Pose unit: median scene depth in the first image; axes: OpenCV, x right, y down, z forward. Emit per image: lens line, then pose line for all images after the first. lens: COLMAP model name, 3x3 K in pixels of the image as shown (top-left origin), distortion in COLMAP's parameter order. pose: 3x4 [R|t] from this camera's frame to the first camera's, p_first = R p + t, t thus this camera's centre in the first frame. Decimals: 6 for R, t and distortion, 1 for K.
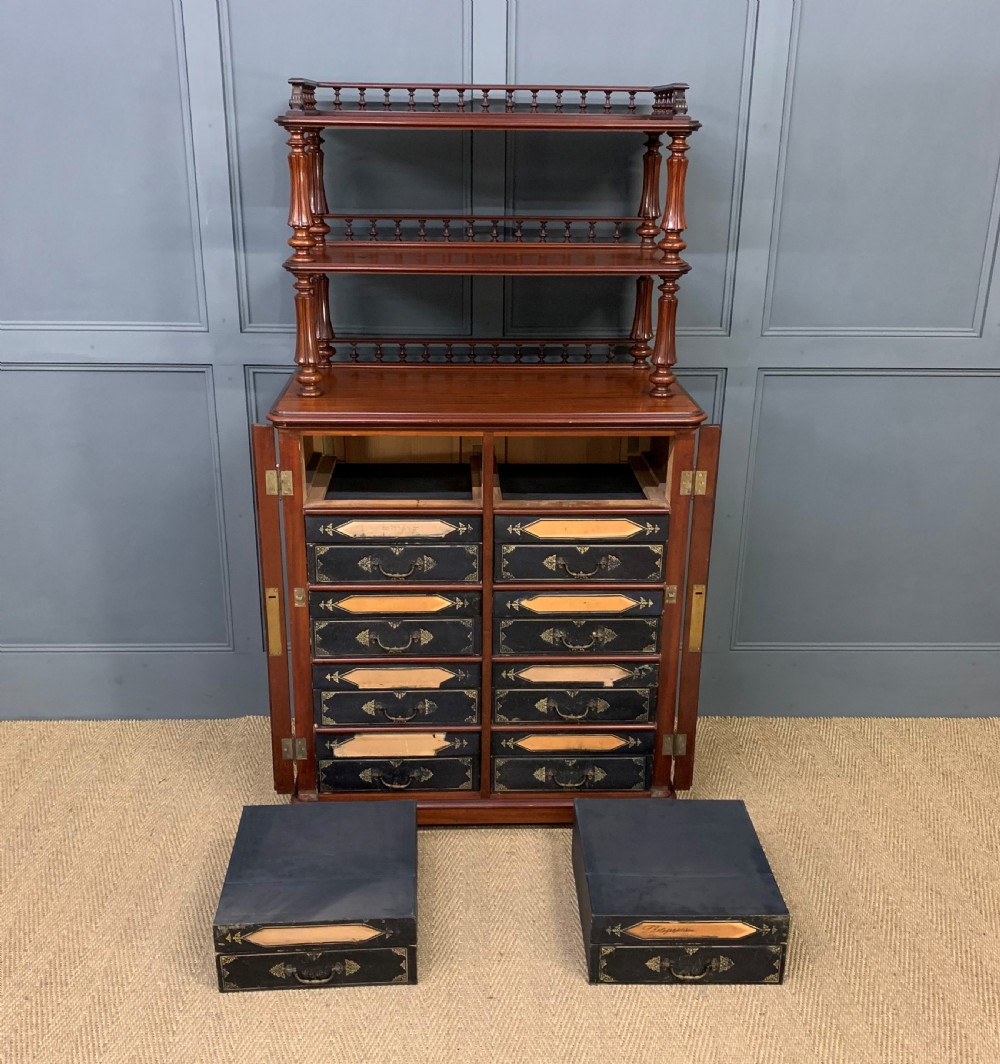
lens RADIAL K [[1123.9, 0, 494.1], [0, 1123.9, 535.2], [0, 0, 1]] dist [0.201268, -0.638166]
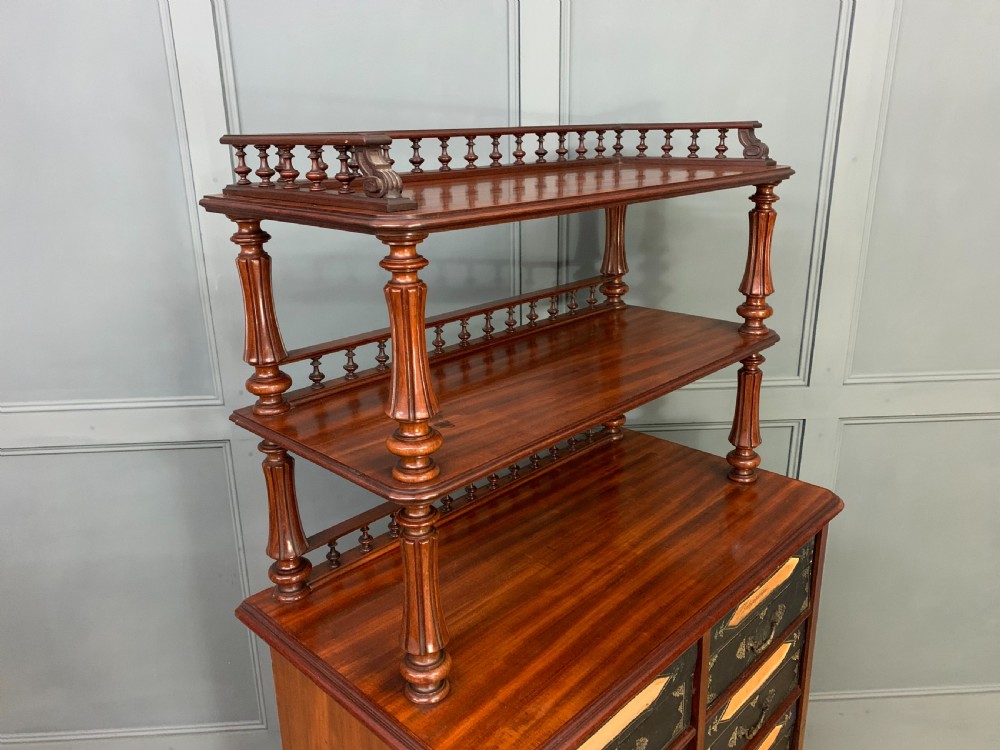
lens RADIAL K [[764.8, 0, 494.6], [0, 764.8, 372.1], [0, 0, 1]] dist [0.086992, -0.126267]
pose [[0.722635, -0.238186, 0.648896, -0.331678], [0.266836, 0.962114, 0.055998, -0.276241], [-0.637650, 0.132683, 0.758814, 0.656979]]
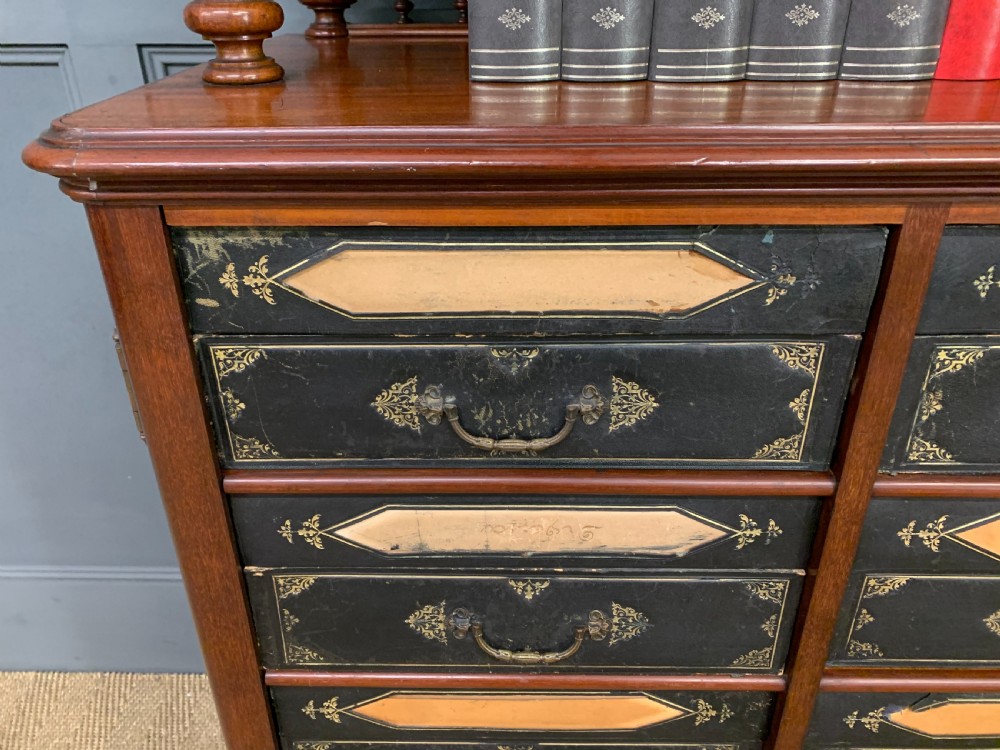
lens RADIAL K [[783.1, 0, 490.8], [0, 783.1, 375.1], [0, 0, 1]] dist [0.003408, -0.003095]
pose [[0.998440, 0.008123, -0.055244, -0.081782], [0.000181, 0.988885, 0.148681, -0.075092], [0.055838, -0.148459, 0.987341, 0.761026]]
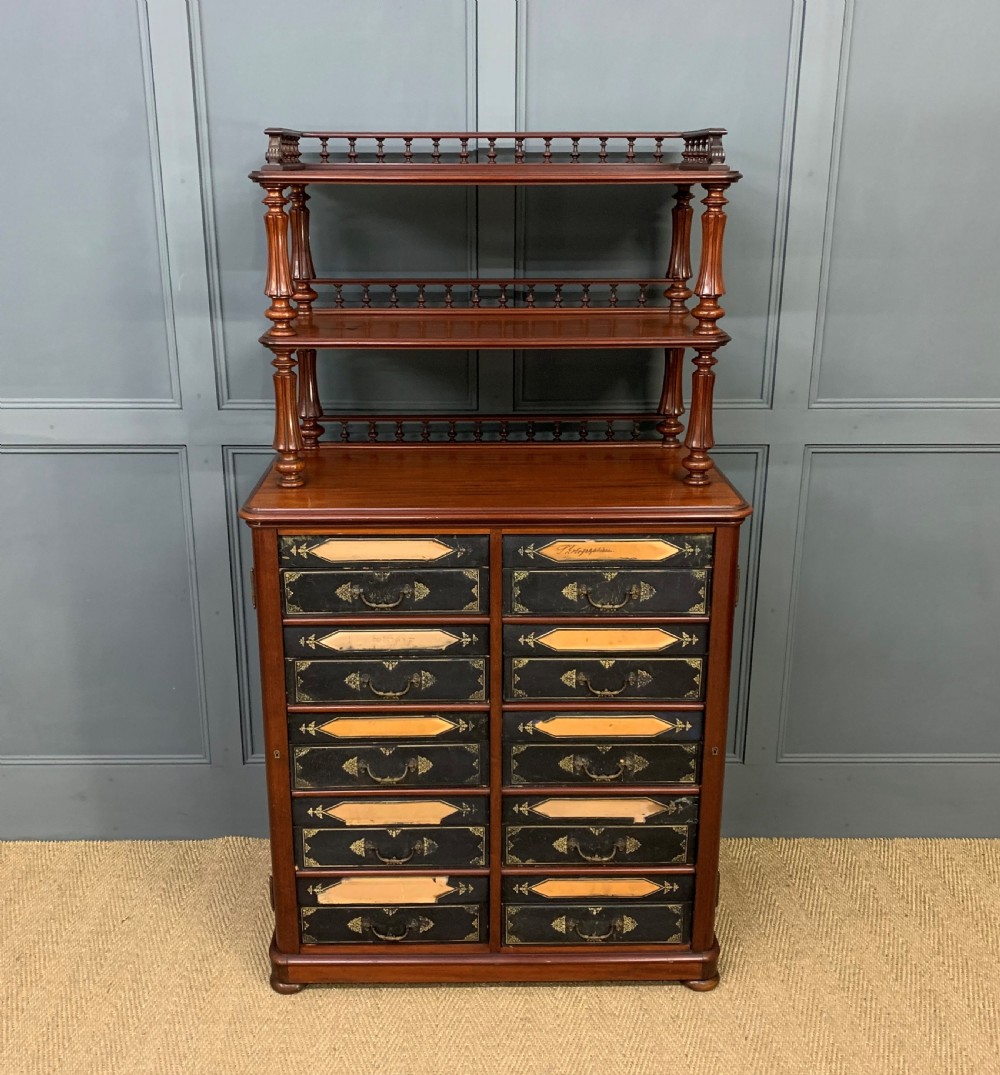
lens RADIAL K [[1137.7, 0, 480.6], [0, 1137.7, 521.2], [0, 0, 1]] dist [0.151900, -0.347338]
pose [[0.999684, -0.004357, -0.024748, 0.004422], [0.003188, 0.998886, -0.047071, -0.052734], [0.024925, 0.046977, 0.998585, 0.124759]]
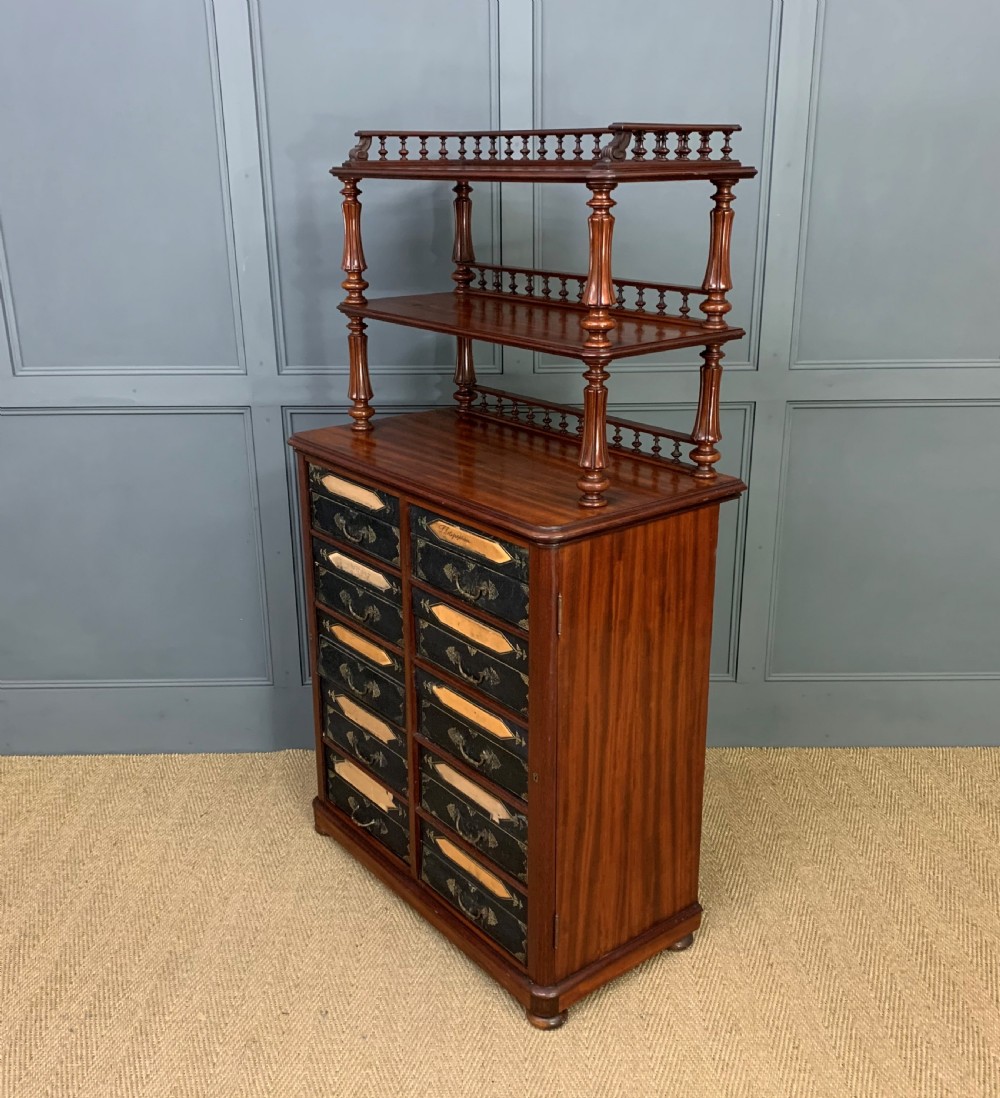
lens RADIAL K [[1130.7, 0, 487.0], [0, 1130.7, 538.1], [0, 0, 1]] dist [0.166640, -0.453508]
pose [[0.587551, 0.244760, -0.771282, 0.719641], [-0.265365, 0.958728, 0.102093, -0.159919], [0.764438, 0.144686, 0.628252, 0.426808]]
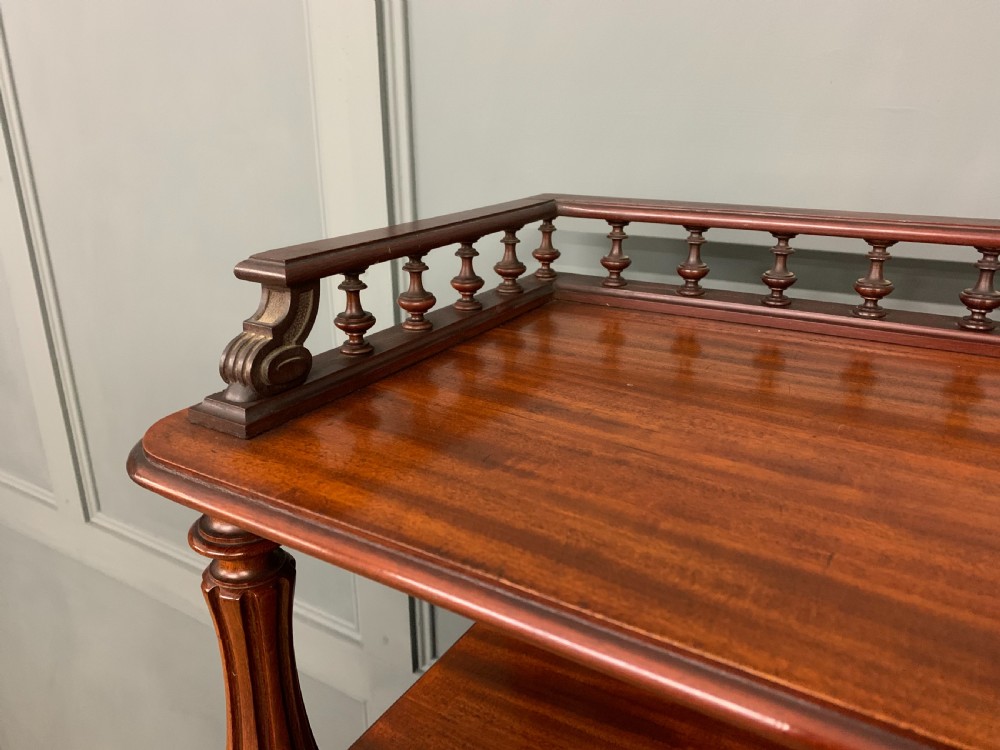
lens RADIAL K [[783.1, 0, 490.8], [0, 783.1, 375.1], [0, 0, 1]] dist [0.003408, -0.003095]
pose [[0.829602, 0.172054, -0.531185, -0.045714], [-0.177249, 0.983284, 0.041665, -0.350707], [0.529474, 0.059586, 0.846231, 0.799311]]
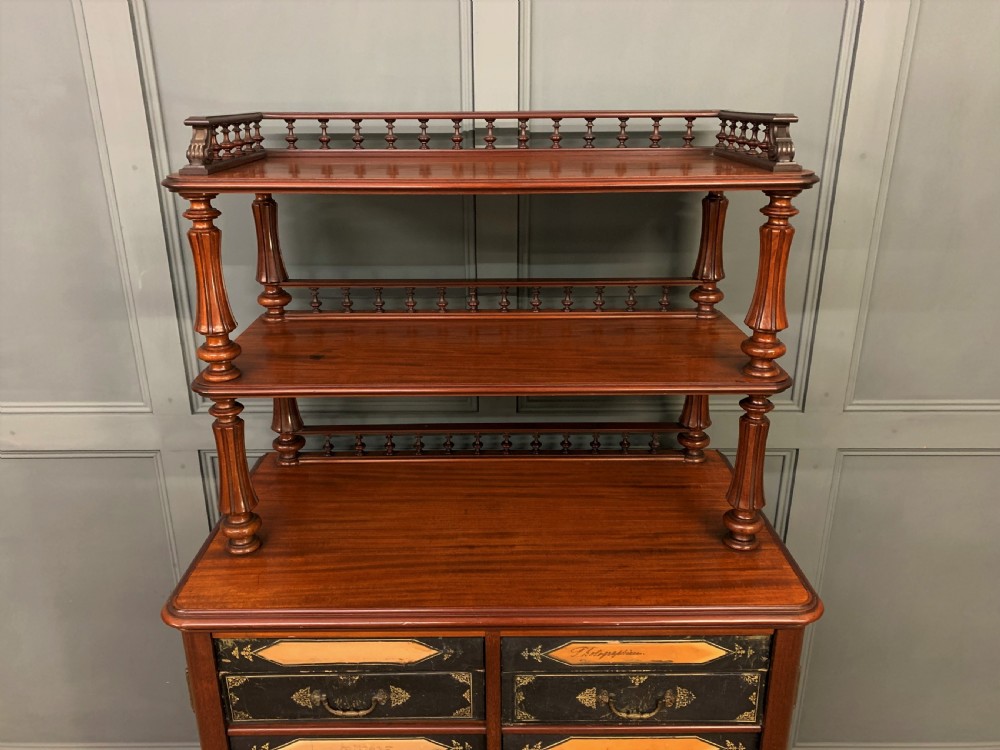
lens RADIAL K [[772.8, 0, 493.0], [0, 772.8, 366.9], [0, 0, 1]] dist [0.034414, -0.005692]
pose [[0.999359, -0.004791, -0.035467, 0.011345], [0.004470, 0.999948, -0.009123, -0.224768], [0.035508, 0.008958, 0.999329, 0.499303]]
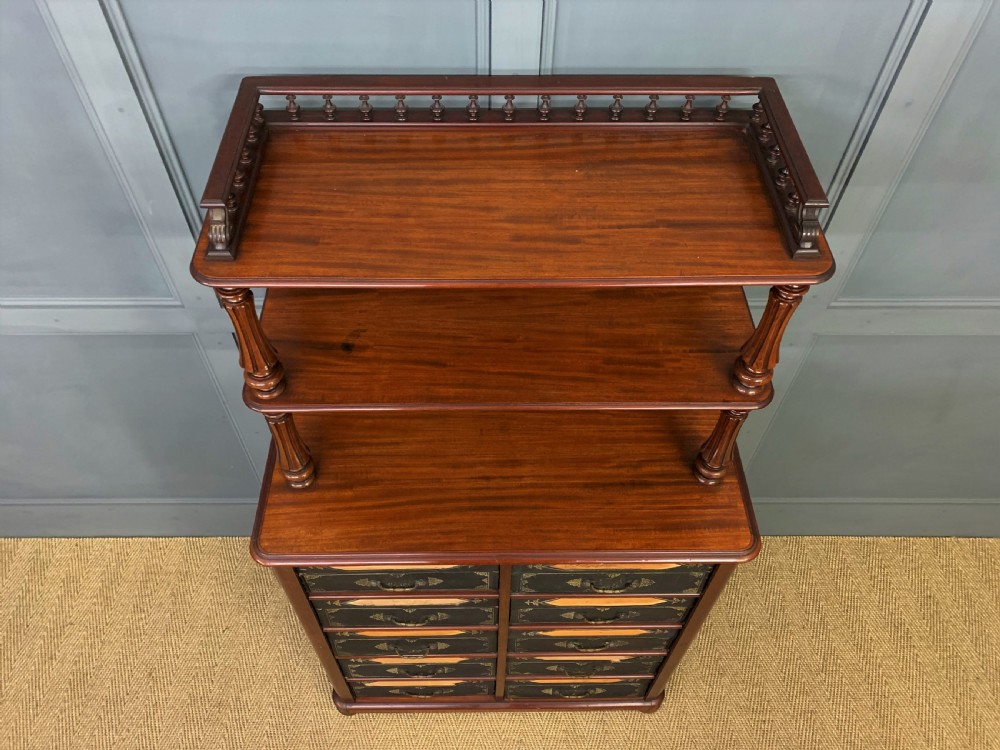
lens RADIAL K [[764.8, 0, 494.6], [0, 764.8, 372.1], [0, 0, 1]] dist [0.086992, -0.126267]
pose [[0.999770, 0.016345, -0.013853, -0.007485], [-0.006659, 0.851572, 0.524195, -0.486808], [0.020365, -0.523982, 0.851486, 0.525294]]
